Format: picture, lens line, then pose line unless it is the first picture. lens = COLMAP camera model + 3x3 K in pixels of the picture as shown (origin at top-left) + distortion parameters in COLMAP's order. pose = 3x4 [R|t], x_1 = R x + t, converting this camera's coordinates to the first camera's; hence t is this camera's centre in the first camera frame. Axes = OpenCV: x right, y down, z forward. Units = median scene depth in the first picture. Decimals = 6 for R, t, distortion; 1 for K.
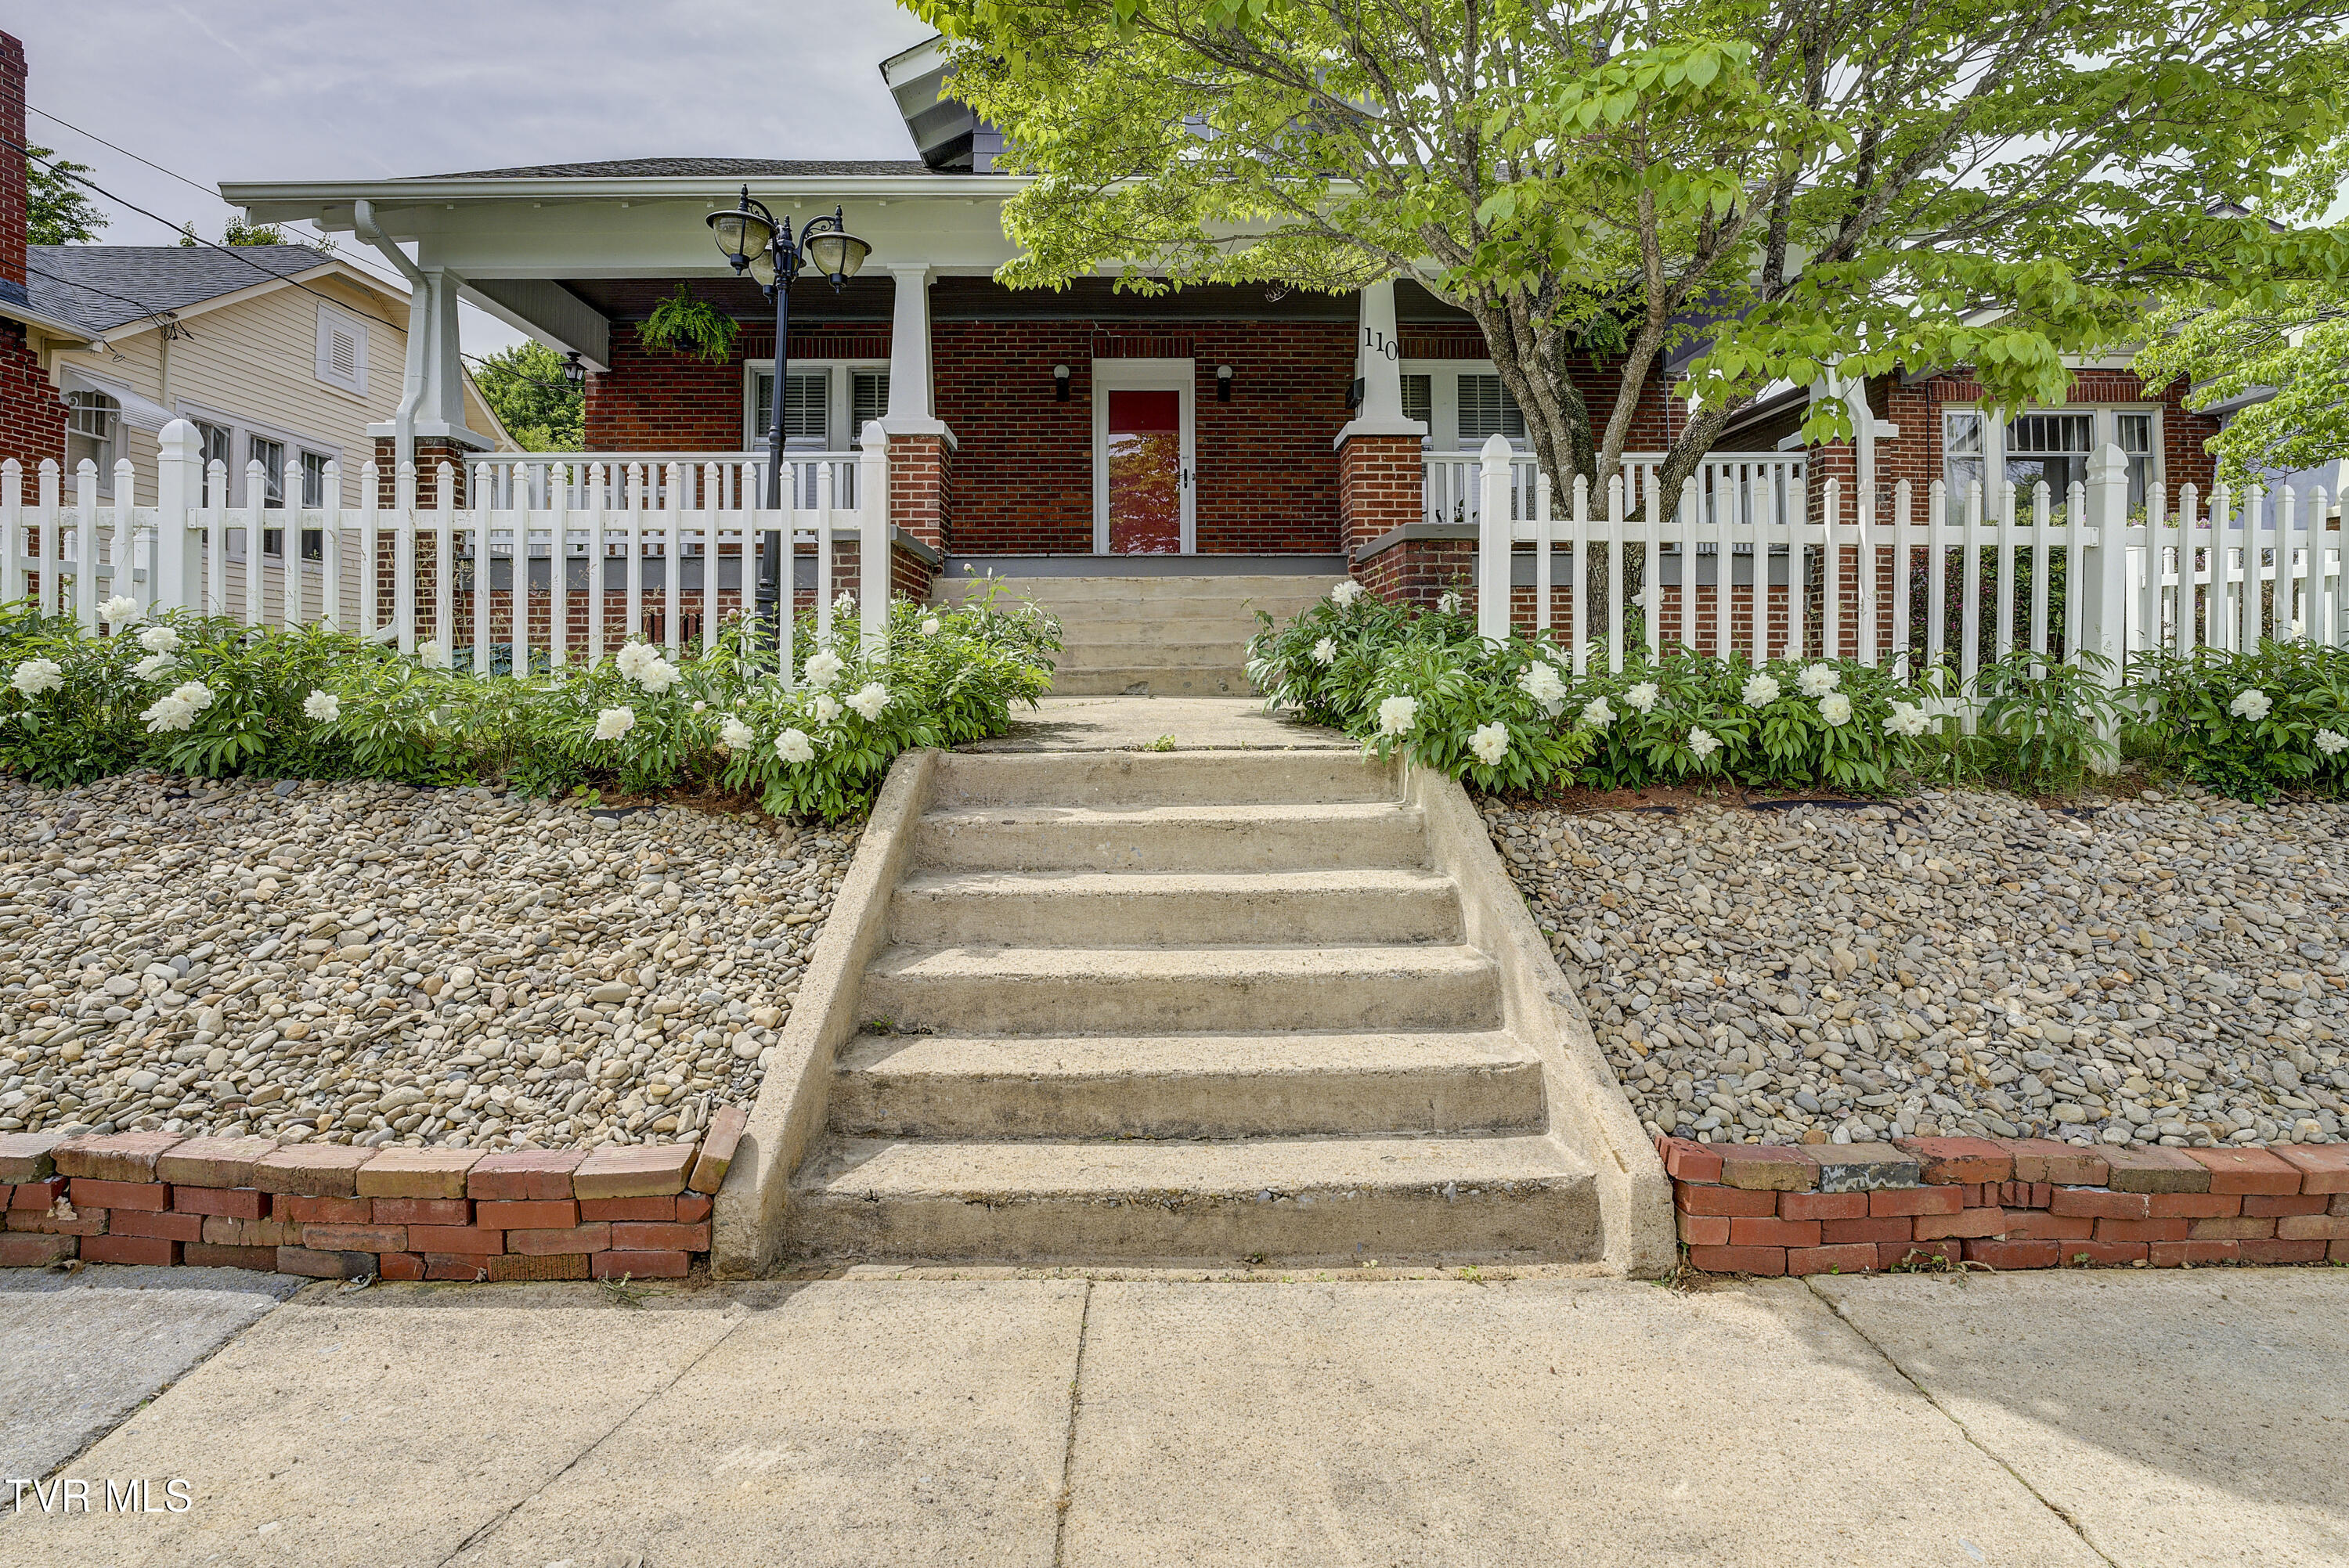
lens RADIAL K [[1104.0, 0, 1174.5], [0, 1104.0, 784.0], [0, 0, 1]] dist [-0.003543, -0.000611]
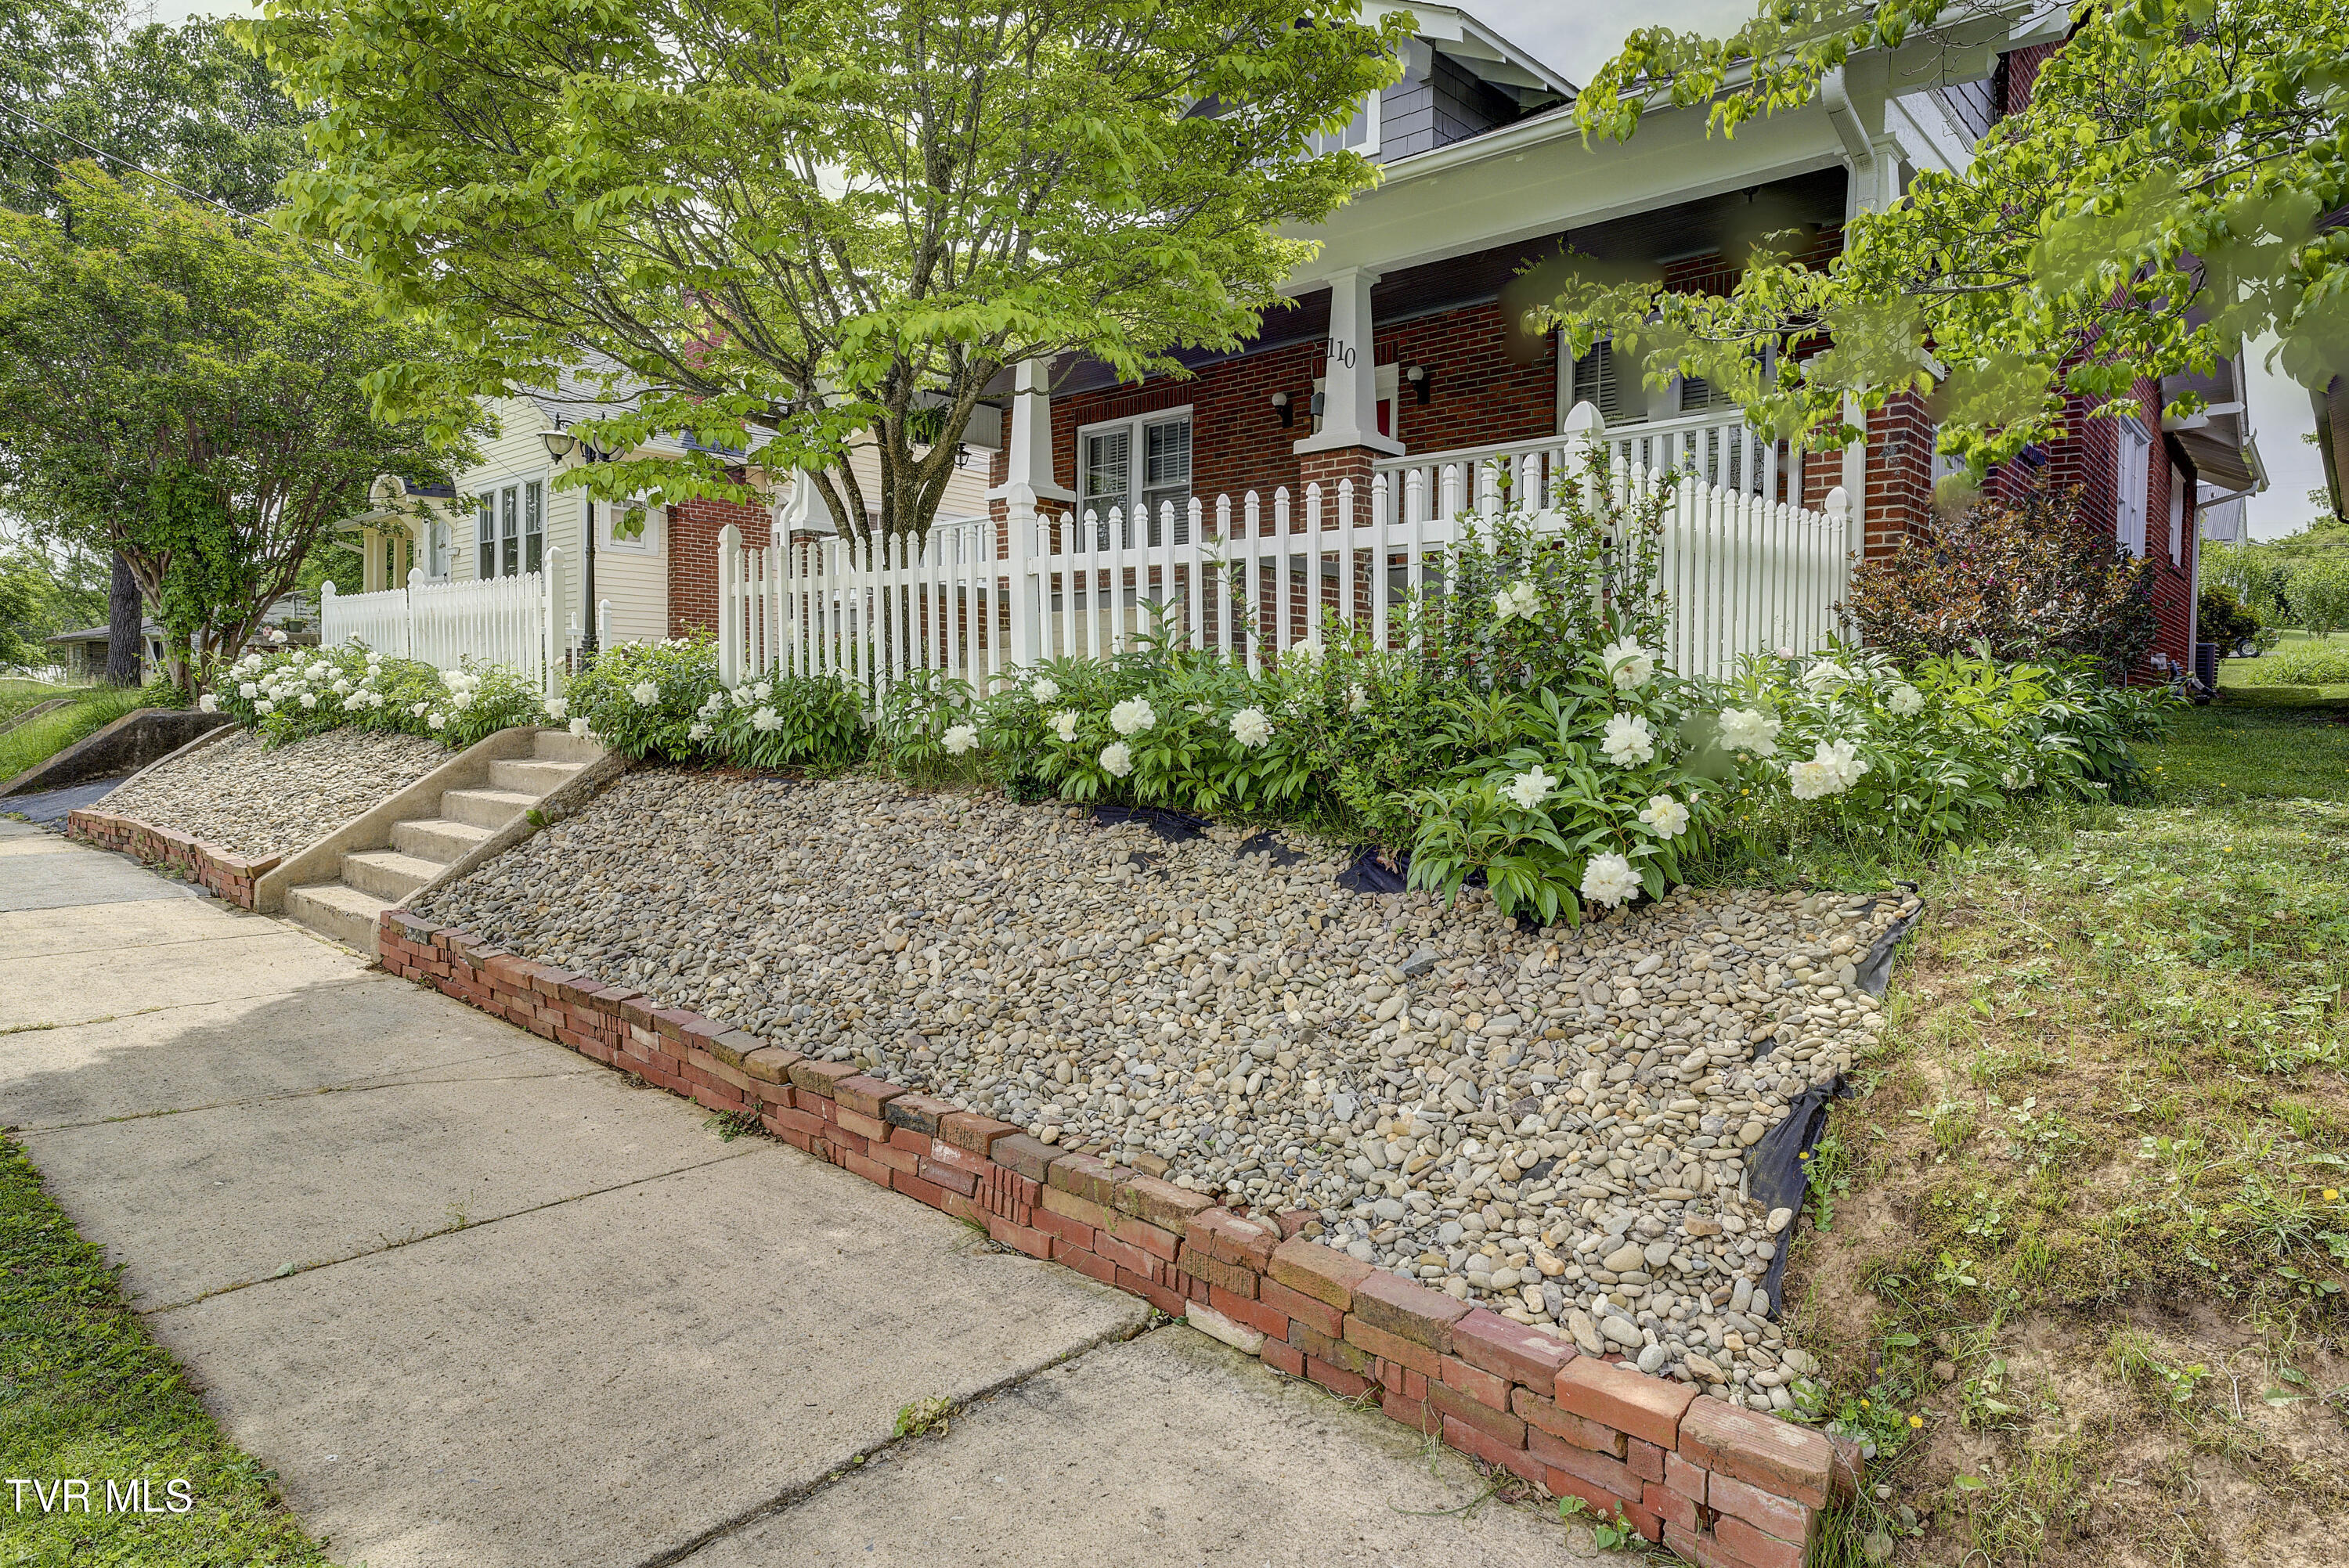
lens RADIAL K [[1399.8, 0, 1174.5], [0, 1399.8, 784.0], [0, 0, 1]] dist [-0.000561, -0.000173]
pose [[0.721893, 0.044020, -0.690603, 0.741605], [-0.069203, 0.997564, -0.008753, 0.002225], [0.688535, 0.054110, 0.723181, 0.009275]]
